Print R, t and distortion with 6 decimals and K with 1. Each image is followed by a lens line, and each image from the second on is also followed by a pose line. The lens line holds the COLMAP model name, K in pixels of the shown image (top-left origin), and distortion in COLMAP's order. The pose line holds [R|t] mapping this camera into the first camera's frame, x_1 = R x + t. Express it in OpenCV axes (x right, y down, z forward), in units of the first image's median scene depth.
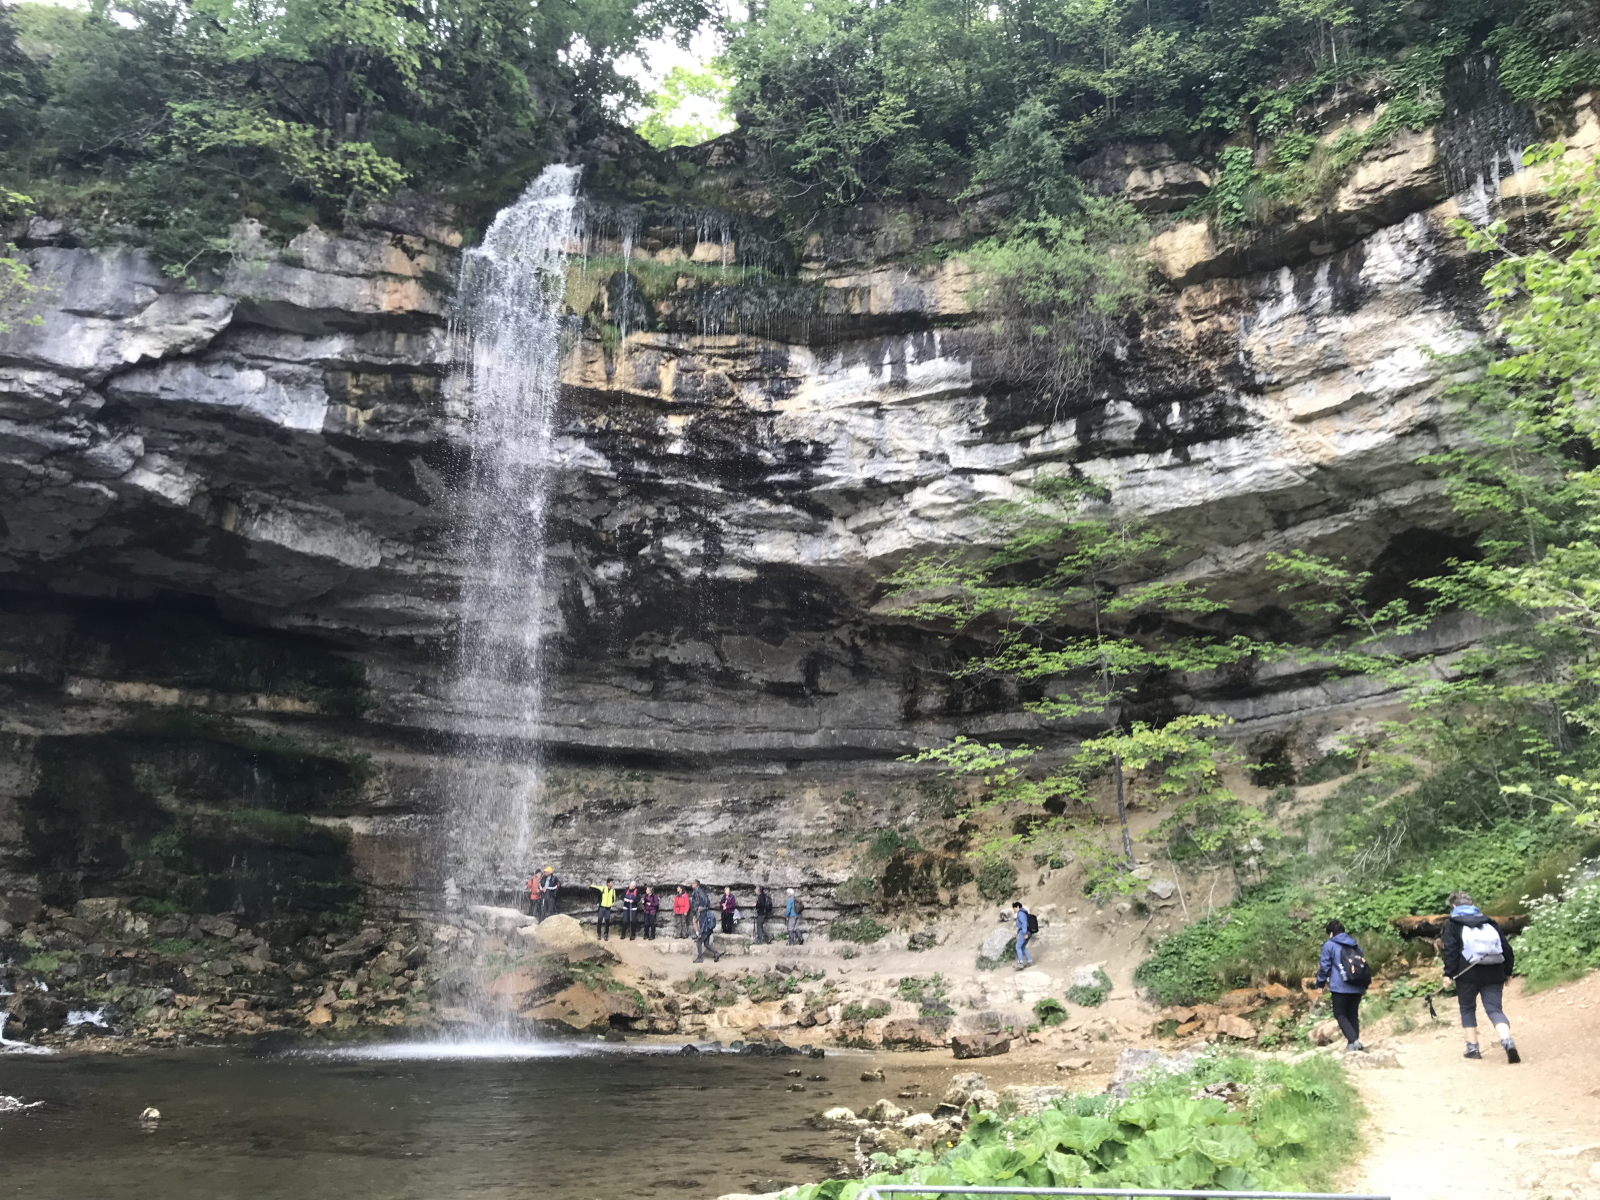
lens RADIAL K [[1306.1, 0, 793.1], [0, 1306.1, 589.8], [0, 0, 1]] dist [0.061732, -0.113356]
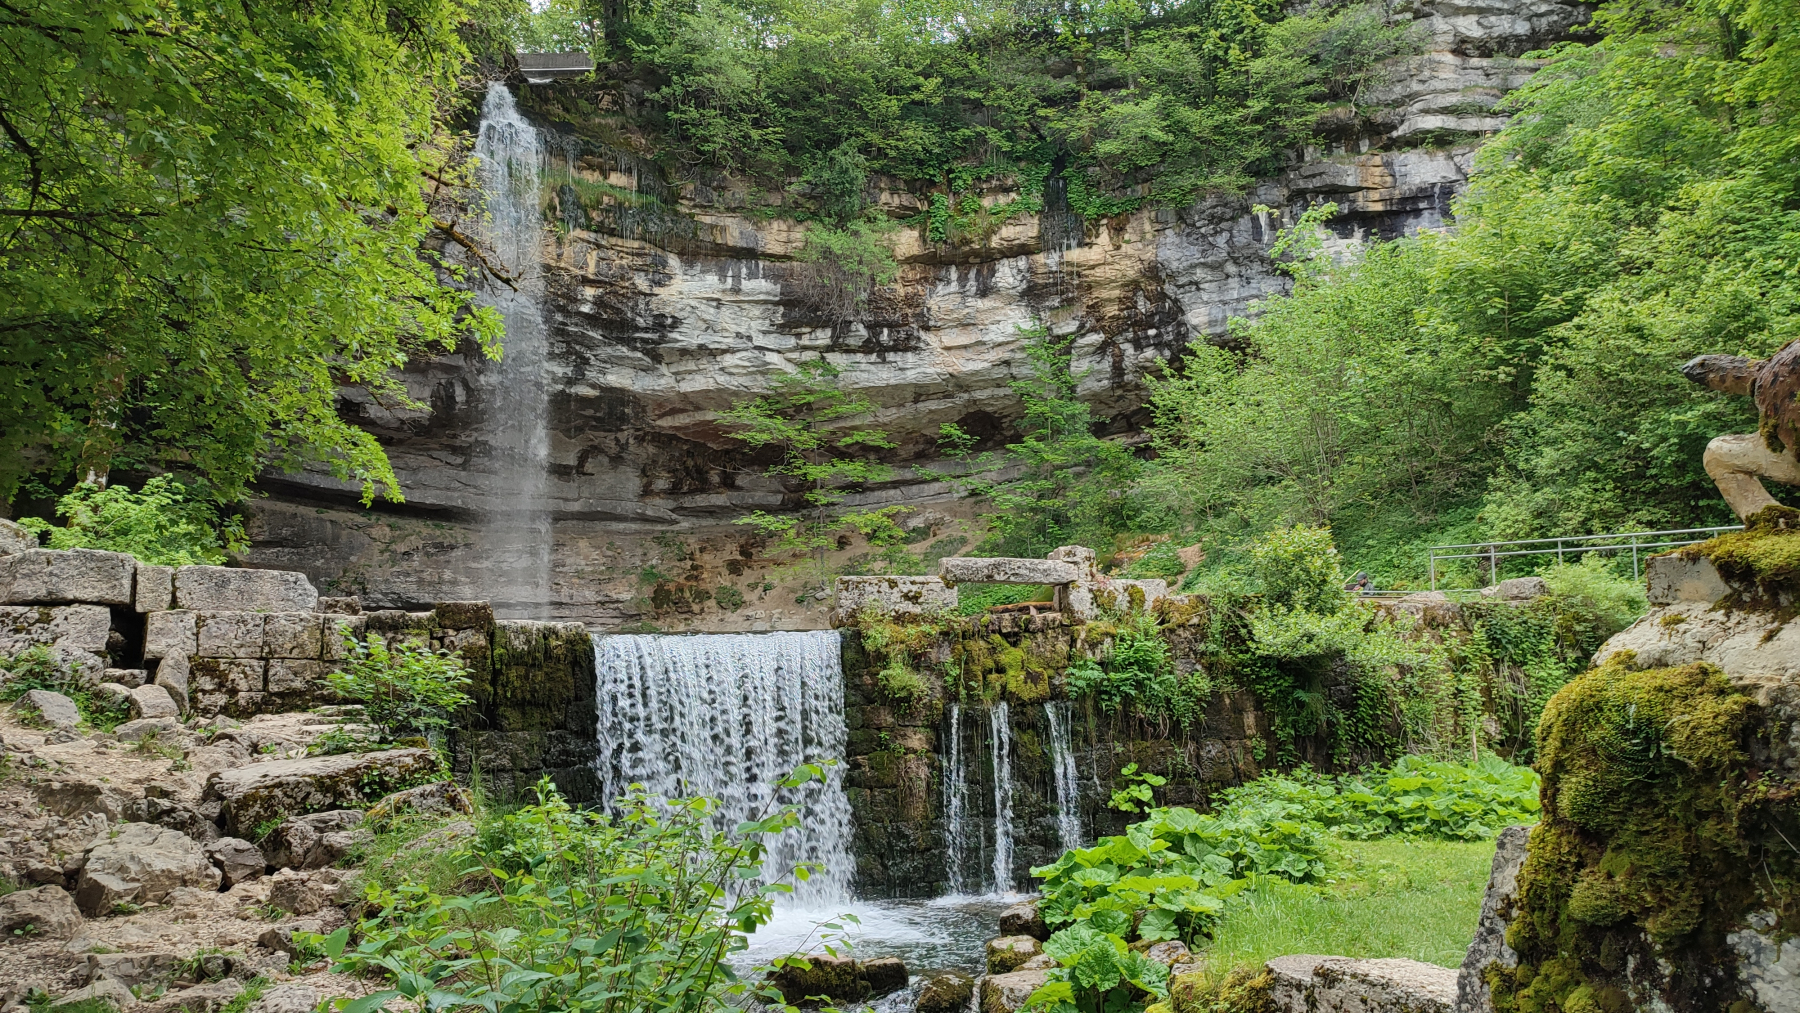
lens RADIAL K [[1287.6, 0, 874.0], [0, 1287.6, 537.4], [0, 0, 1]] dist [0.091764, -0.001016]
pose [[0.835904, 0.034675, 0.547779, -0.635370], [-0.108374, 0.988782, 0.102786, -0.039437], [-0.538070, -0.145284, 0.830285, -0.452631]]
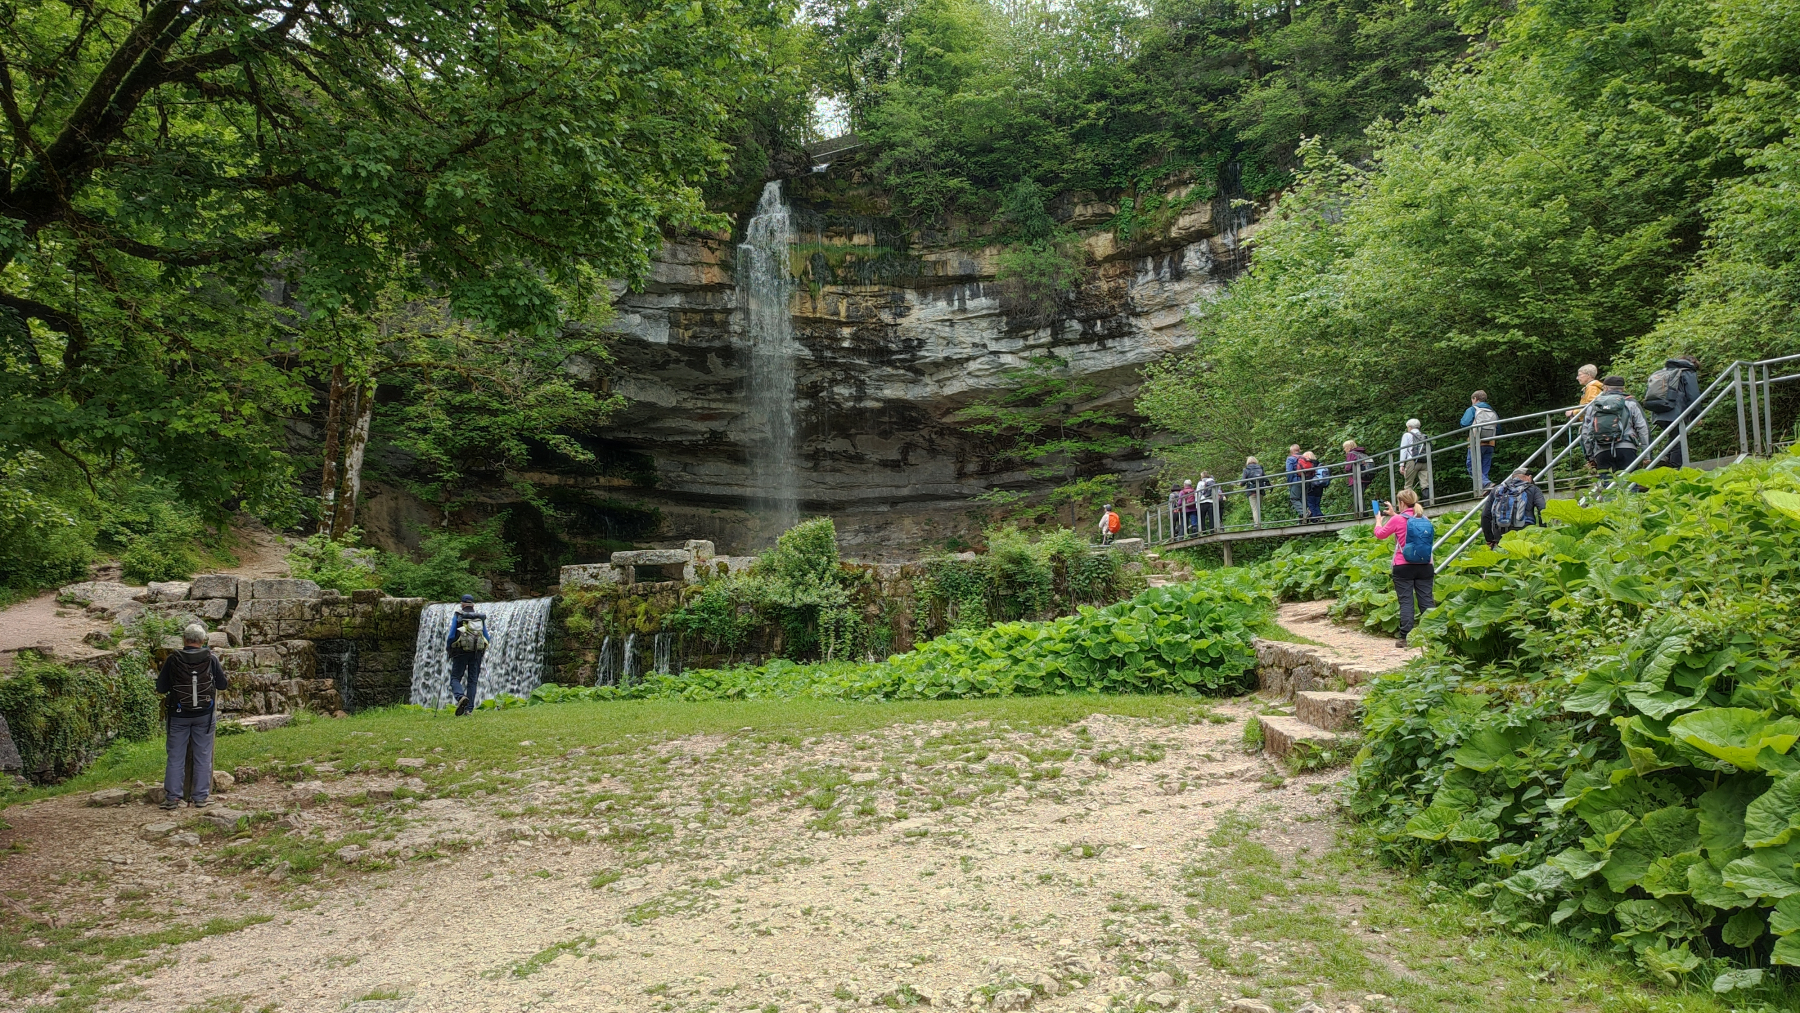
lens RADIAL K [[1281.7, 0, 894.1], [0, 1281.7, 558.8], [0, 0, 1]] dist [0.040685, -0.001002]
pose [[0.995451, -0.042475, 0.085278, -0.201010], [0.027016, 0.984223, 0.174859, -0.129870], [-0.091359, -0.171760, 0.980893, -0.946002]]
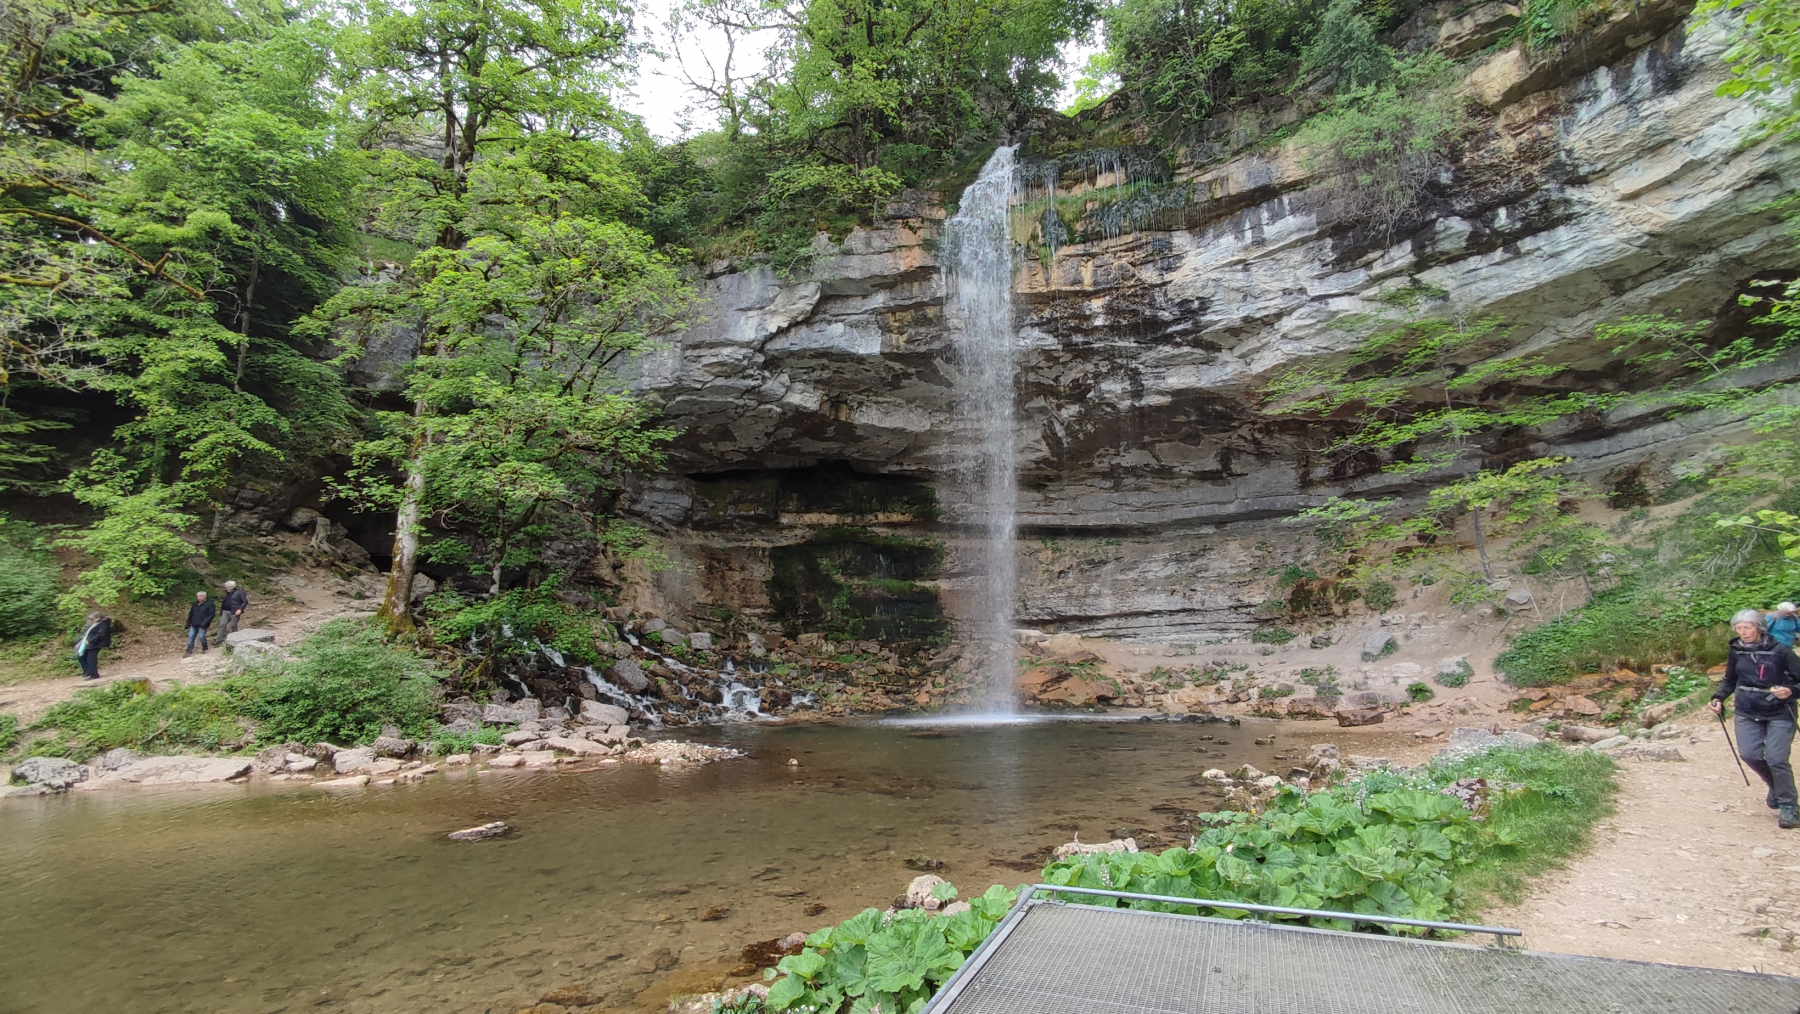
lens RADIAL K [[817.2, 0, 898.4], [0, 817.2, 520.4], [0, 0, 1]] dist [-0.009638, -0.000096]
pose [[0.910407, -0.092971, -0.403131, 0.054703], [0.138339, 0.986743, 0.084852, 0.002916], [0.389898, -0.133019, 0.911200, 0.050451]]
